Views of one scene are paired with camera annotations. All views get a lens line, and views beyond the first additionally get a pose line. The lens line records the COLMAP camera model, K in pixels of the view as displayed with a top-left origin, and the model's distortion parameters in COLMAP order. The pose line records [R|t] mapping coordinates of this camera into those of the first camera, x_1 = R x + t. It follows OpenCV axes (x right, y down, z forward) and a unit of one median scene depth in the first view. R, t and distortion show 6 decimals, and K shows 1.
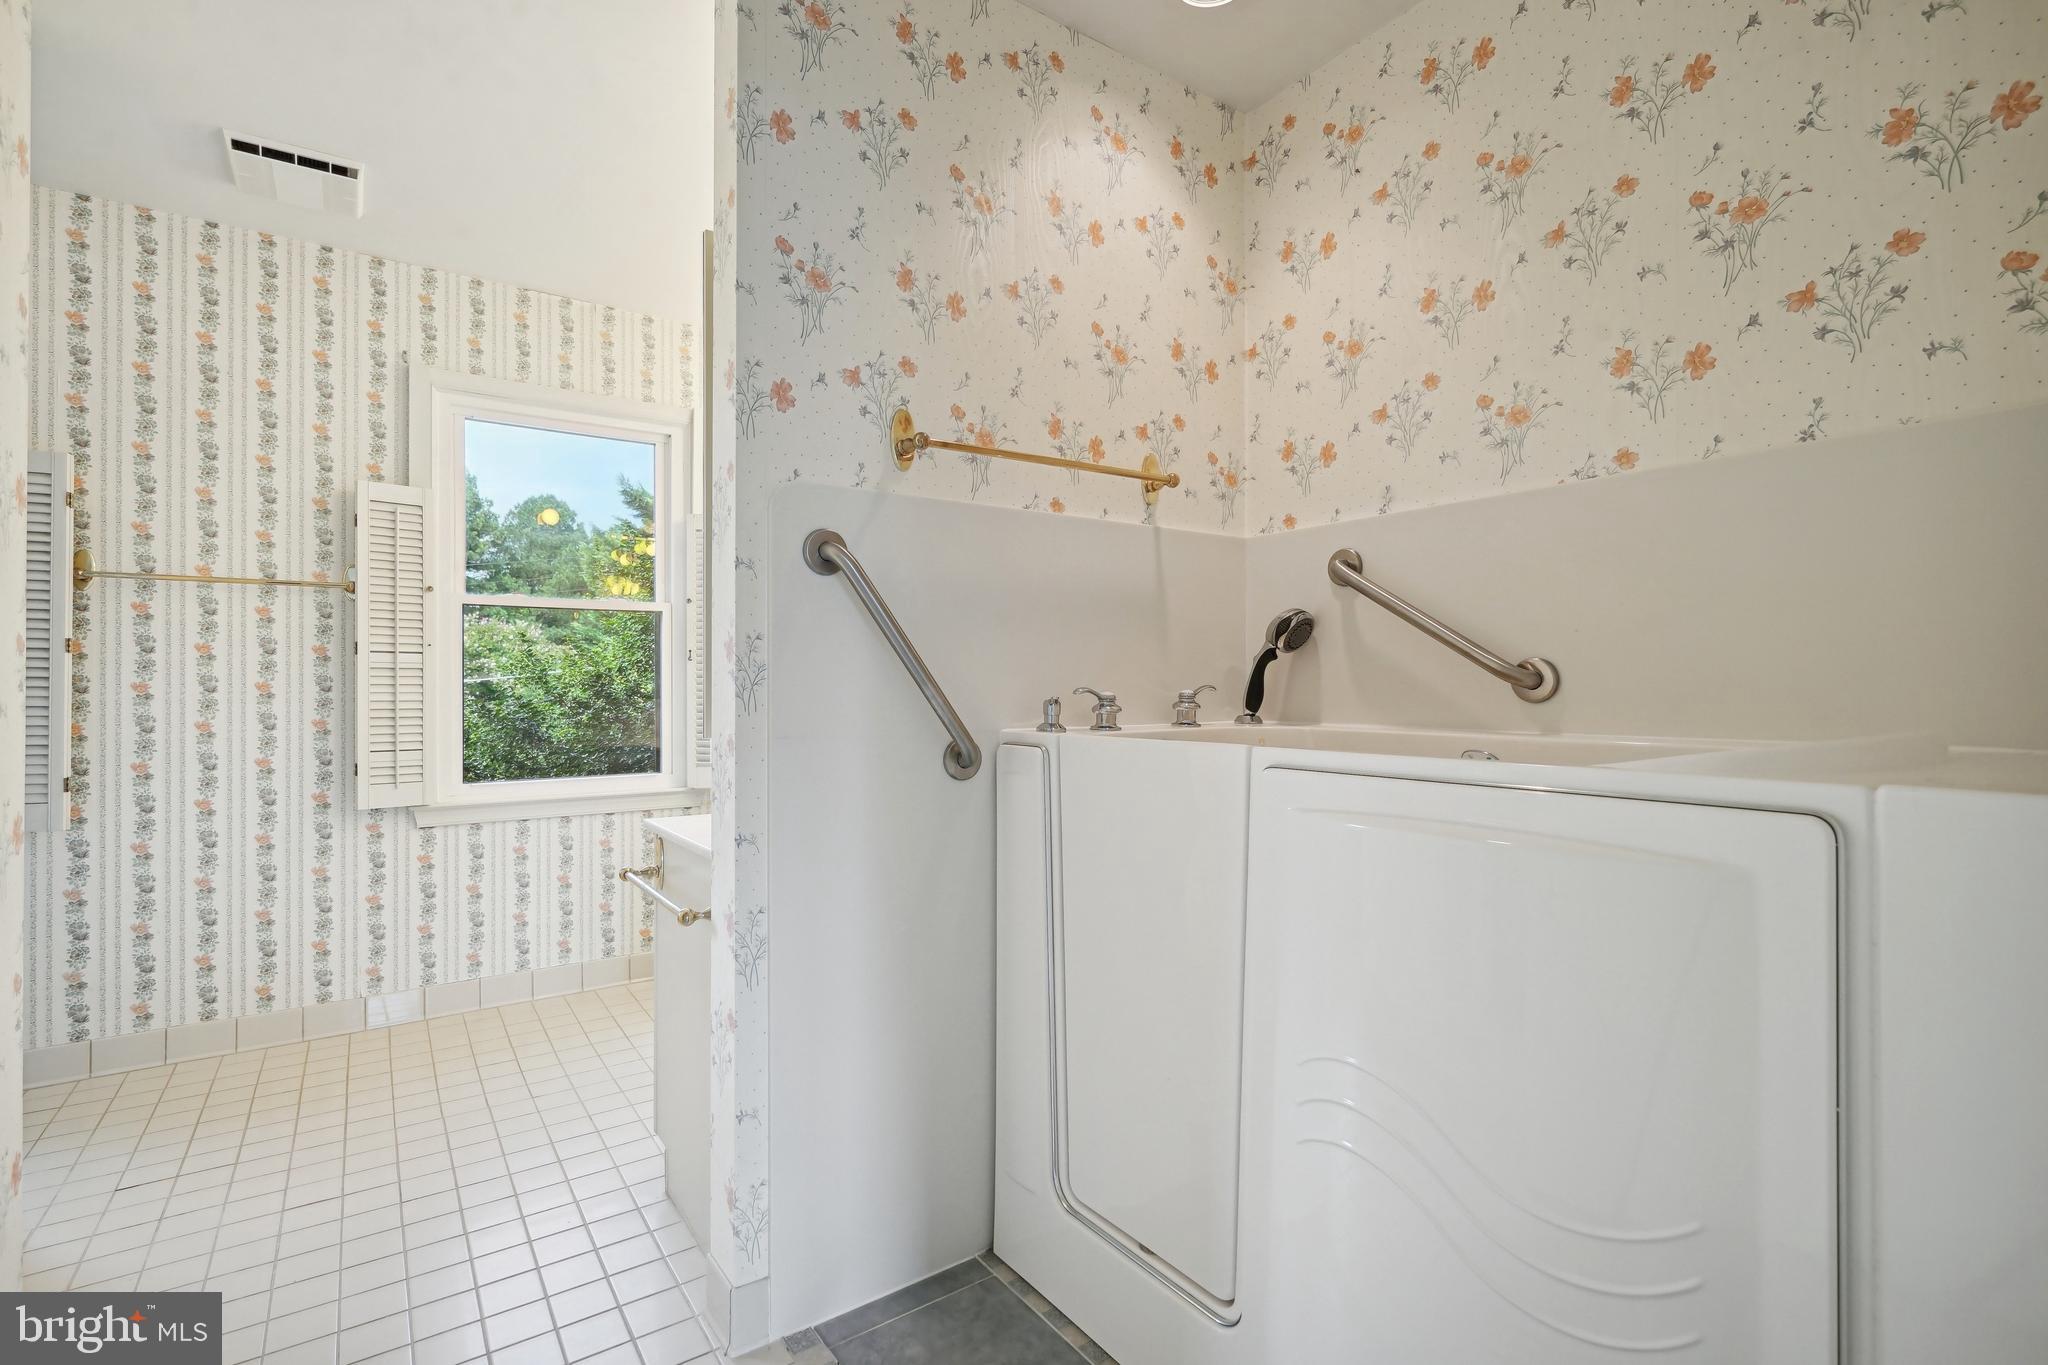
lens RADIAL K [[943.8, 0, 953.9], [0, 943.8, 680.4], [0, 0, 1]] dist [-0.004314, 0.001982]
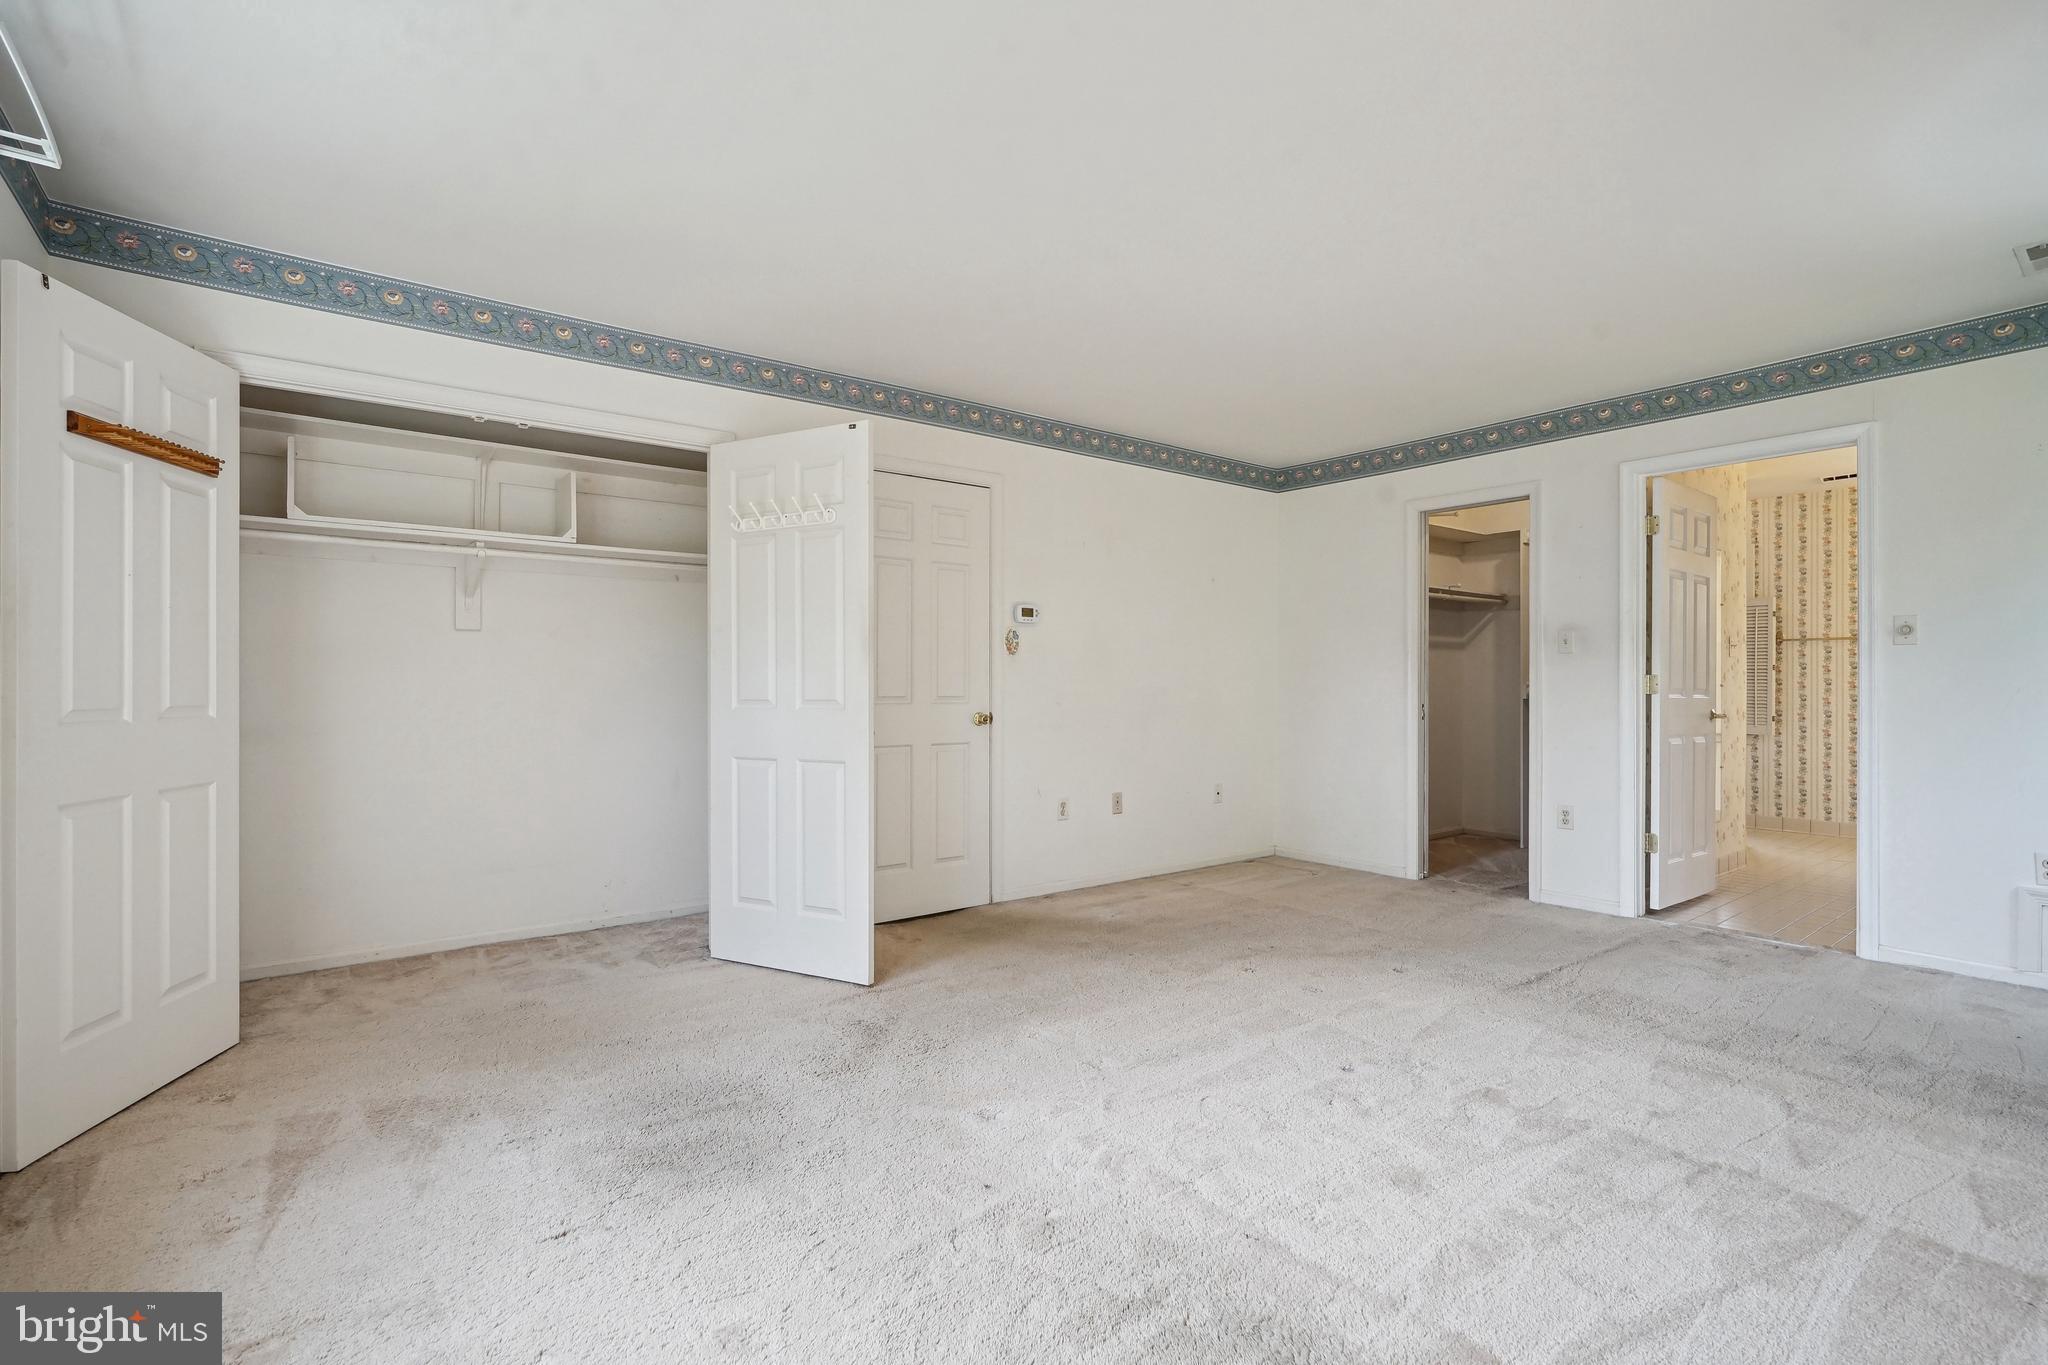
lens RADIAL K [[943.8, 0, 1034.4], [0, 943.8, 683.3], [0, 0, 1]] dist [-0.004314, 0.001982]
pose [[0.077000, 0.006575, -0.997009, 1.505803], [0.007853, 0.999943, 0.007200, -0.026824], [0.997000, -0.008384, 0.076944, -1.254019]]
